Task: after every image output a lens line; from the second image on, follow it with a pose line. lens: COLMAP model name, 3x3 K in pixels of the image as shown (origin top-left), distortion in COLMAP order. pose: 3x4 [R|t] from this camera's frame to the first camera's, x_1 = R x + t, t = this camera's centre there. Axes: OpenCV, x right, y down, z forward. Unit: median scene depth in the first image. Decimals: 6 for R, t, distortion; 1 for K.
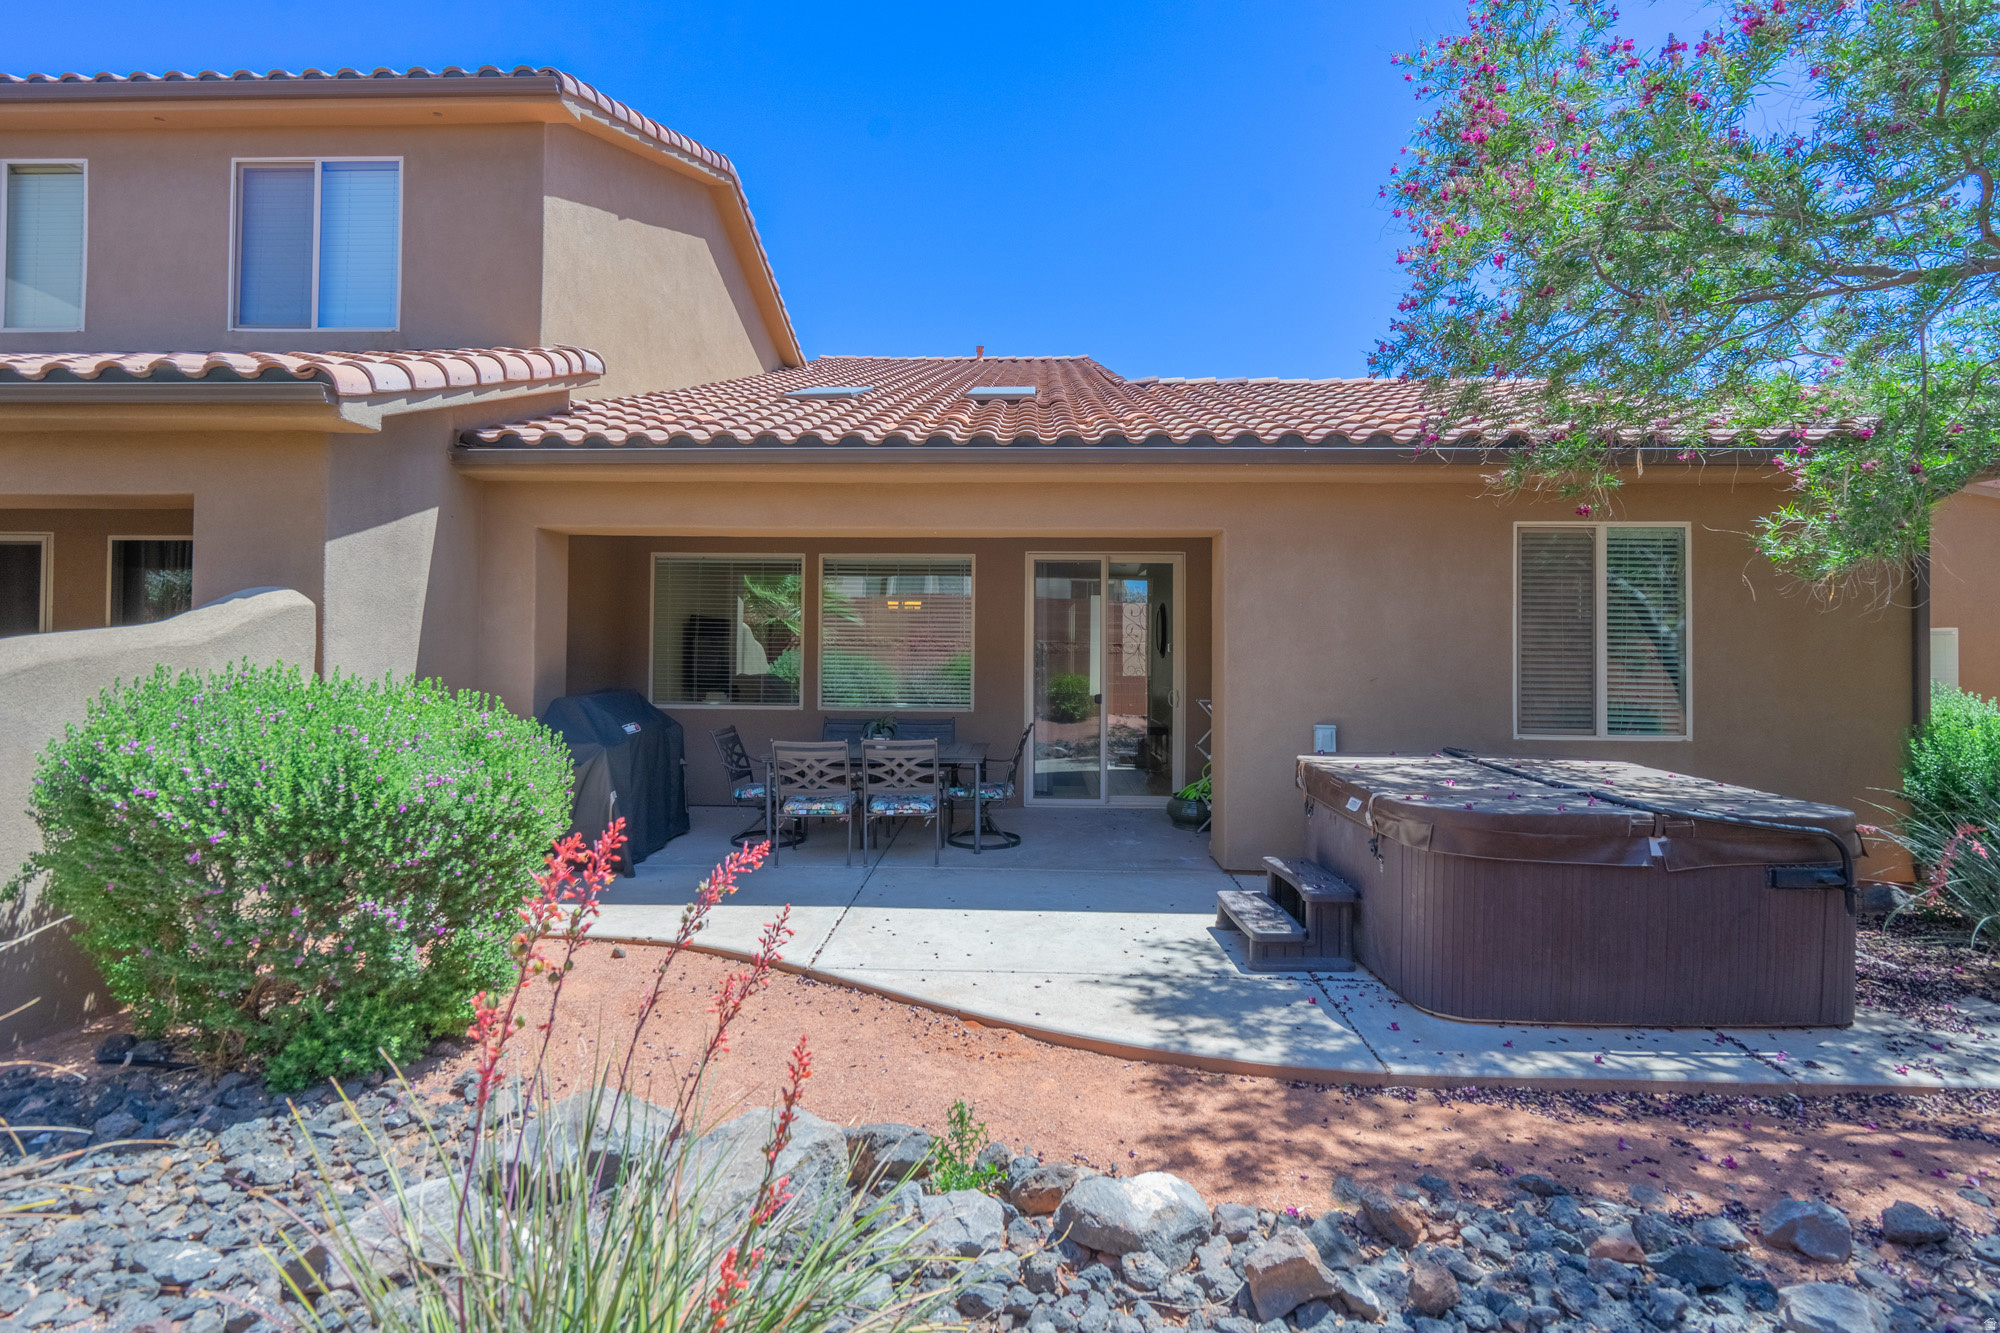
lens RADIAL K [[959.8, 0, 1003.5], [0, 959.8, 654.1], [0, 0, 1]] dist [0.006051, -0.000555]
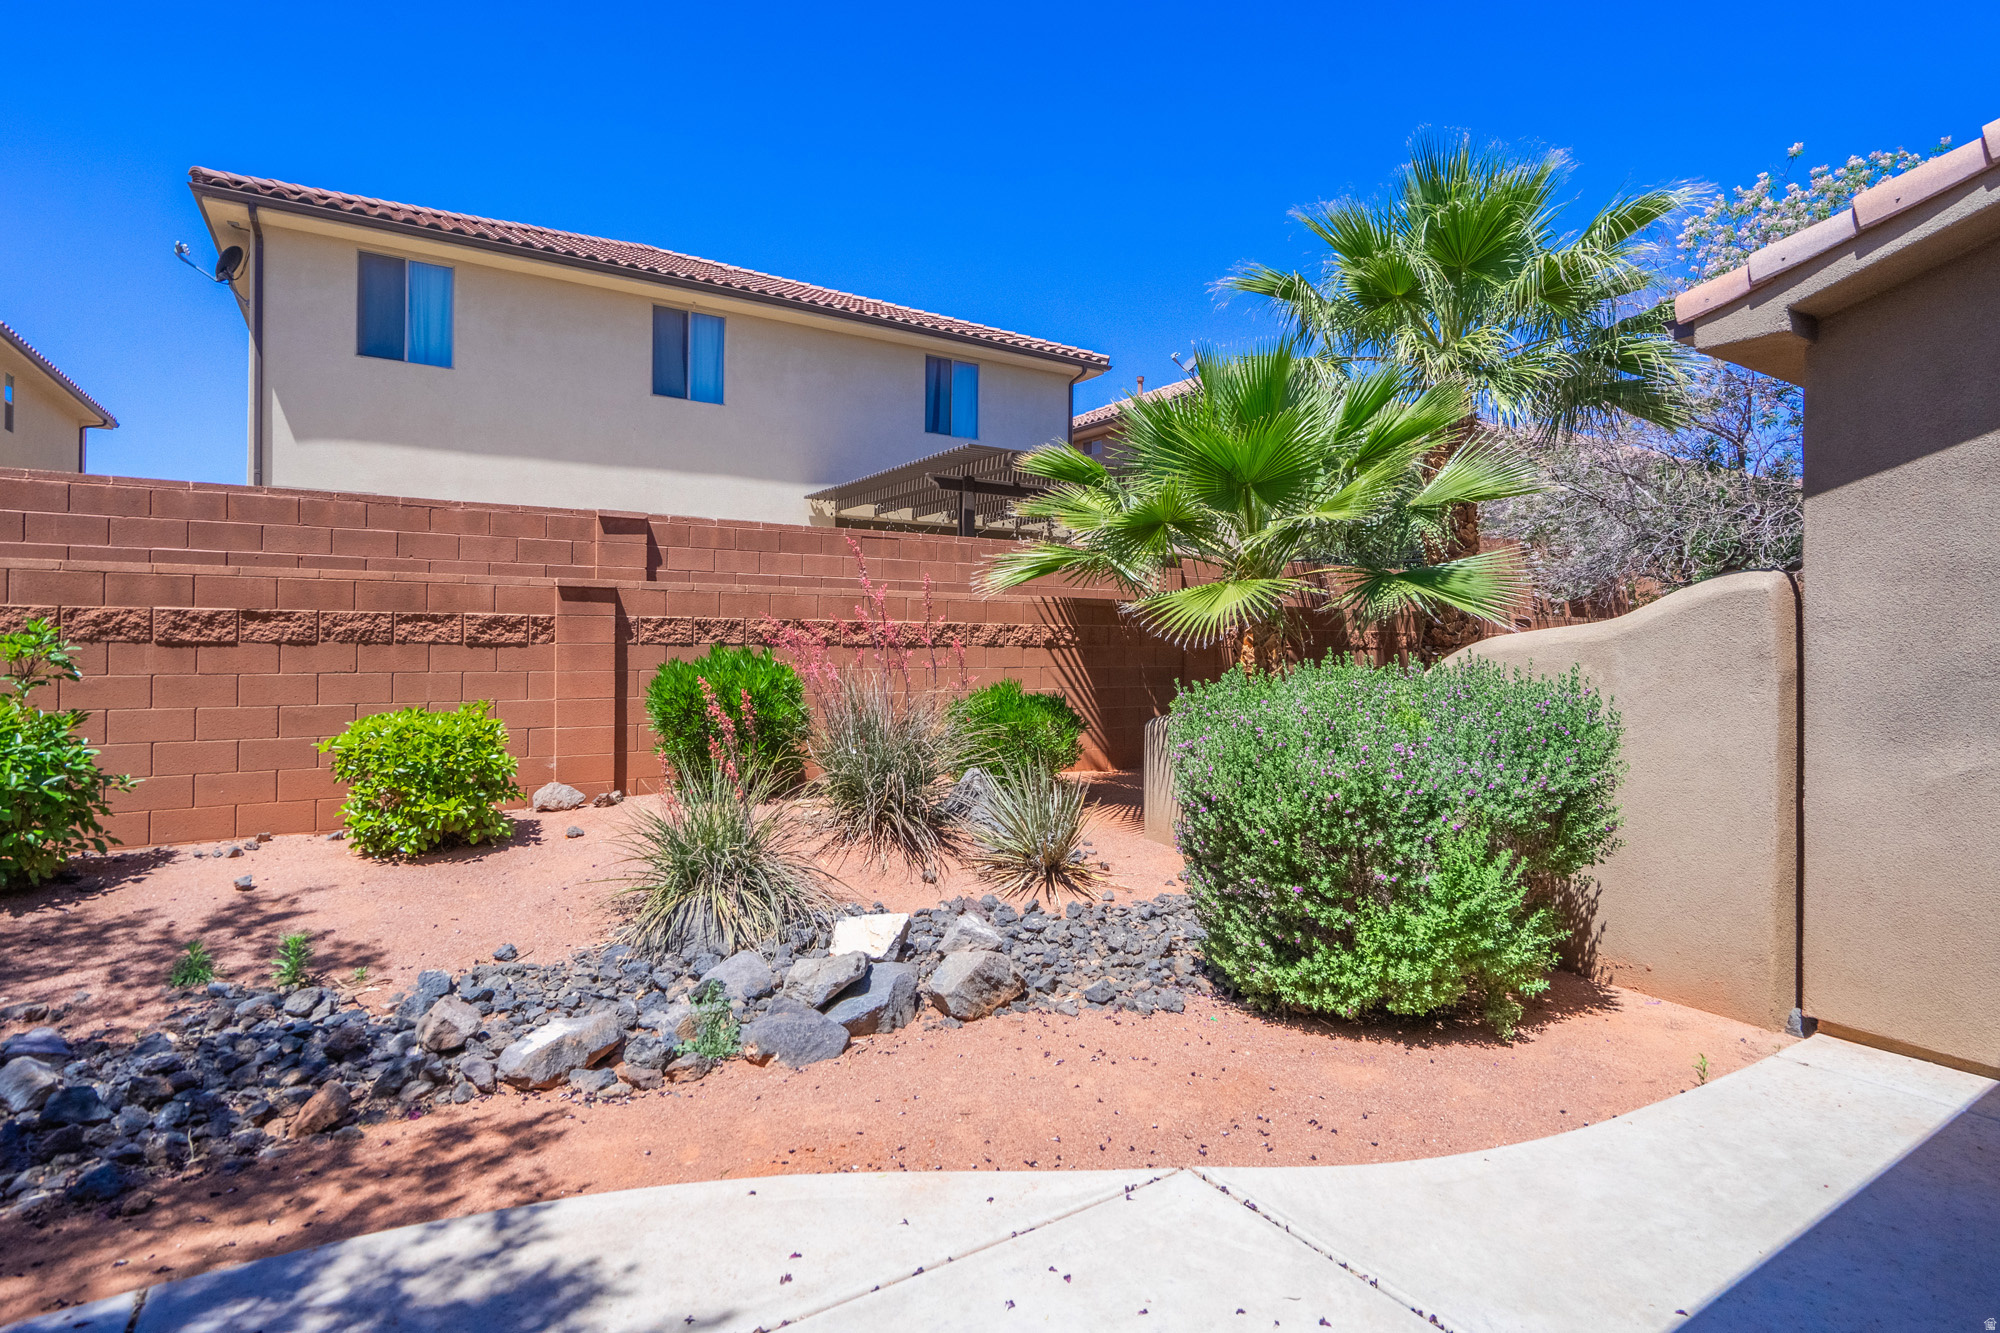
lens RADIAL K [[1042.3, 0, 1056.9], [0, 1042.3, 657.2], [0, 0, 1]] dist [0.006576, -0.000490]
pose [[-0.810795, -0.002585, -0.585325, 0.228888], [-0.021984, 0.999419, 0.026038, -0.002798], [0.584918, 0.033979, -0.810381, 1.357559]]
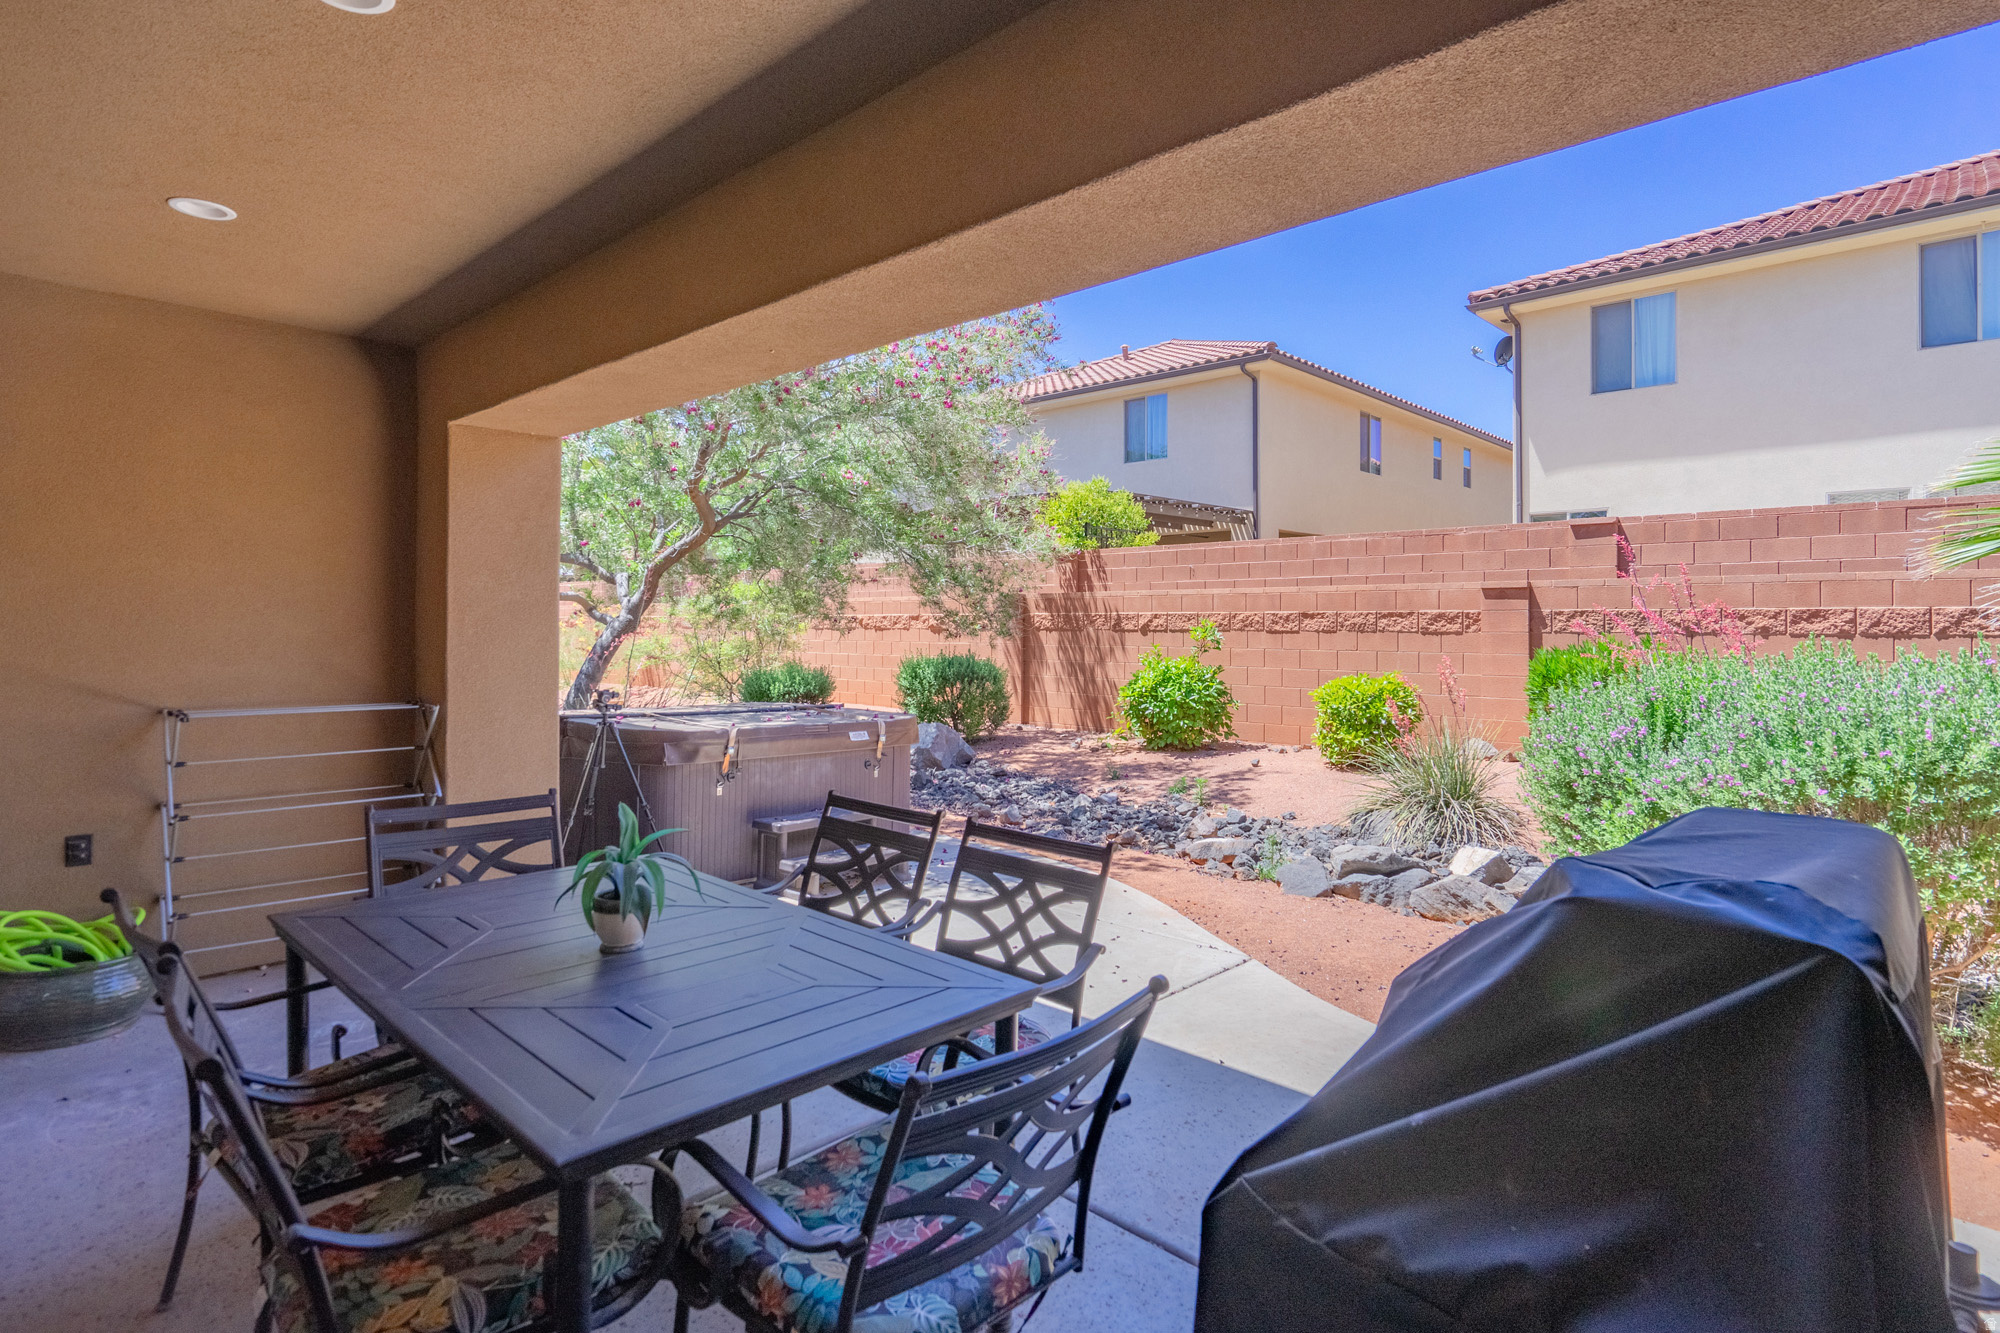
lens RADIAL K [[1042.3, 0, 871.2], [0, 1042.3, 606.9], [0, 0, 1]] dist [0.006576, -0.000490]
pose [[-0.667386, 0.003055, 0.744706, -0.654322], [0.001278, 0.999995, -0.002957, -0.009840], [-0.744711, -0.001022, -0.667386, 1.808854]]
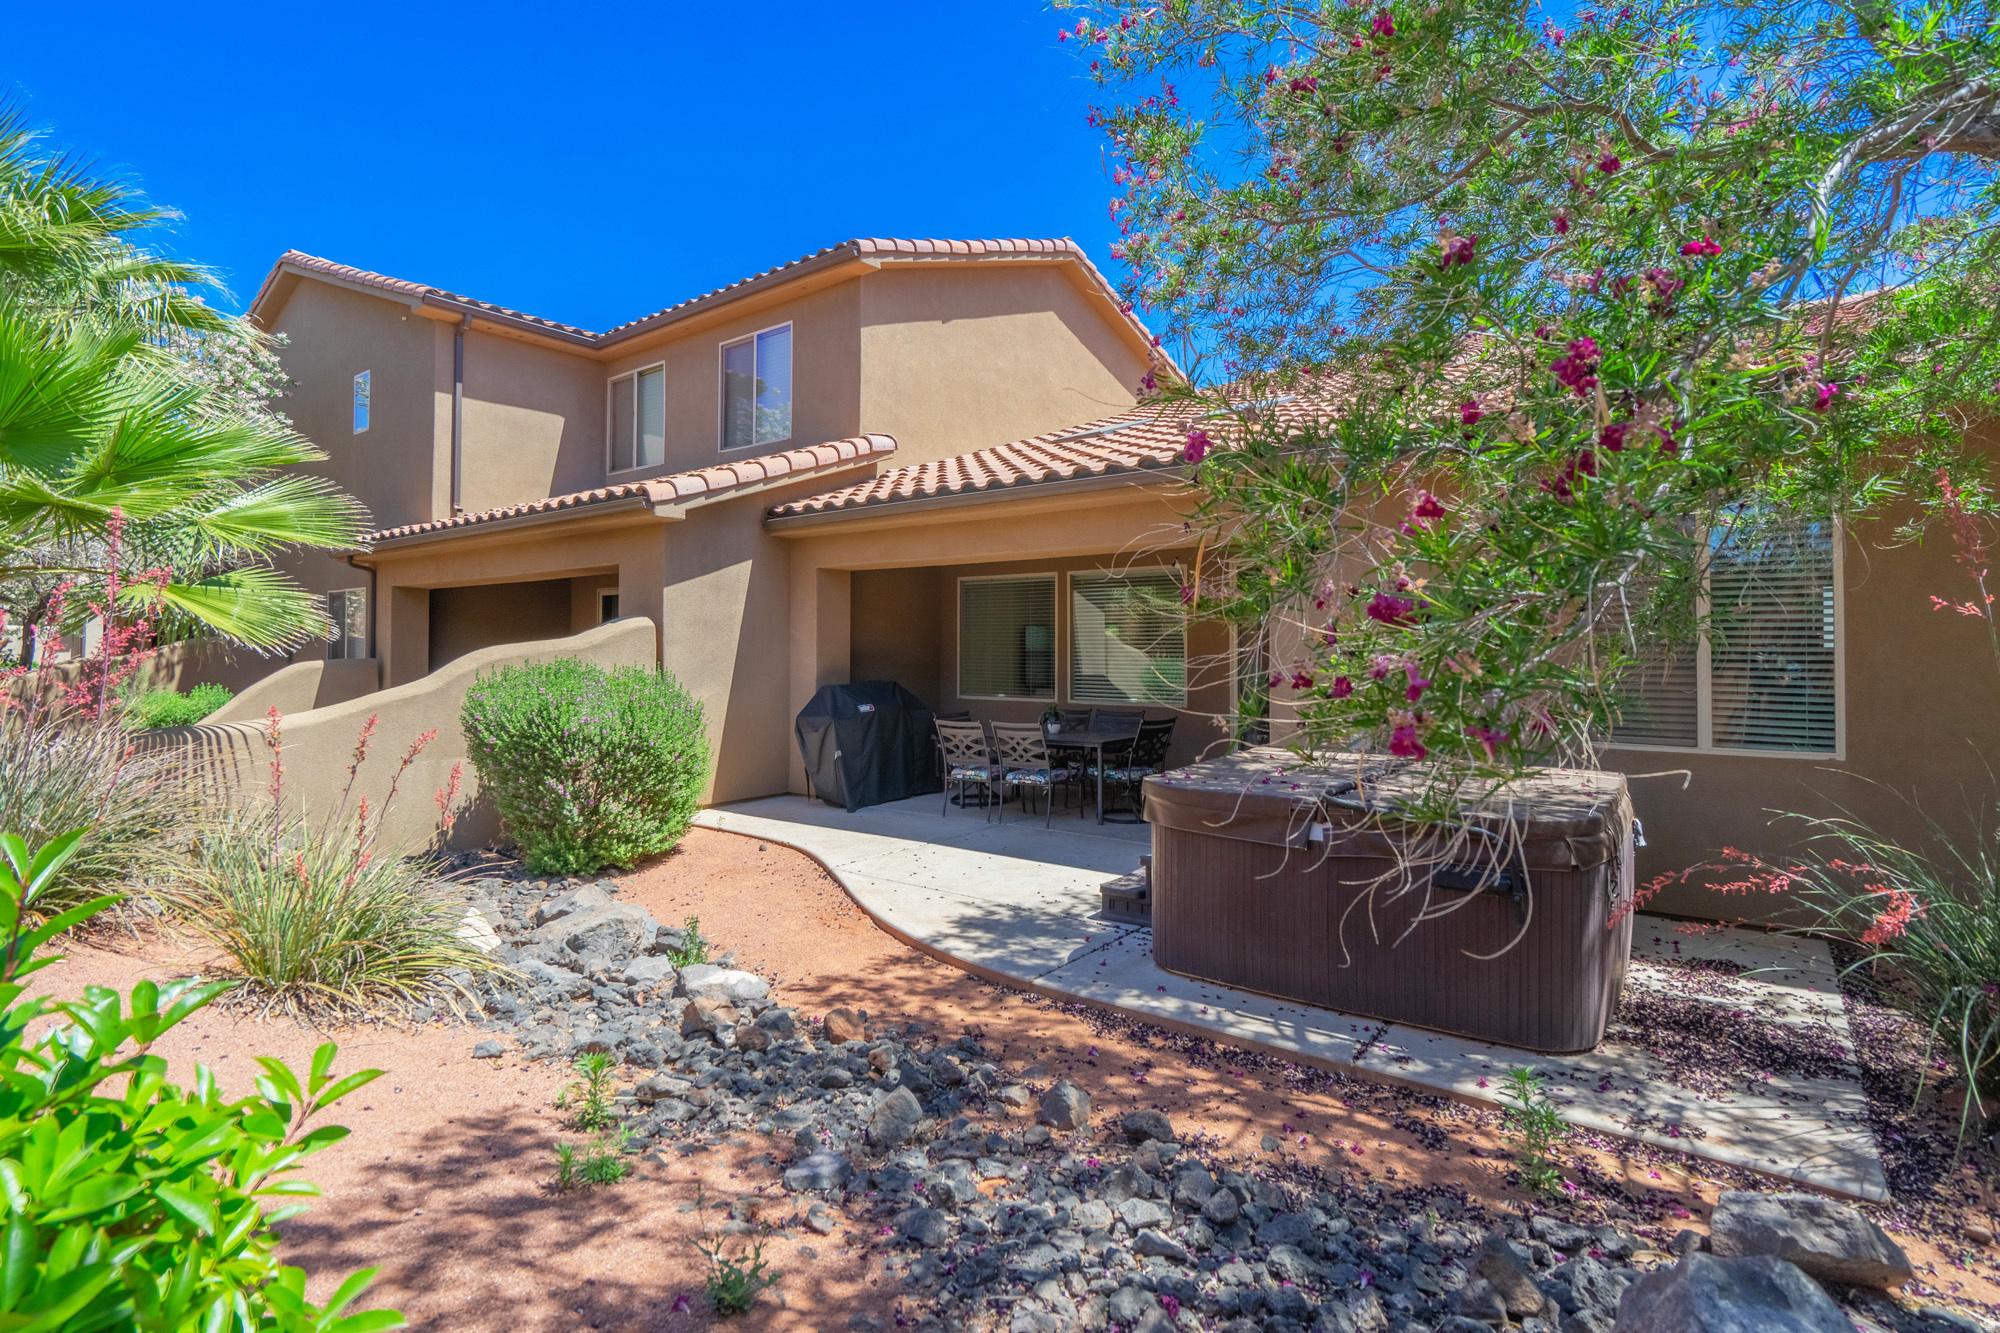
lens RADIAL K [[959.8, 0, 1004.2], [0, 959.8, 655.7], [0, 0, 1]] dist [0.006051, -0.000555]
pose [[0.819164, -0.003228, -0.573550, 0.793670], [0.001158, 0.999991, -0.003975, 0.009558], [0.573558, 0.002592, 0.819161, -0.035198]]
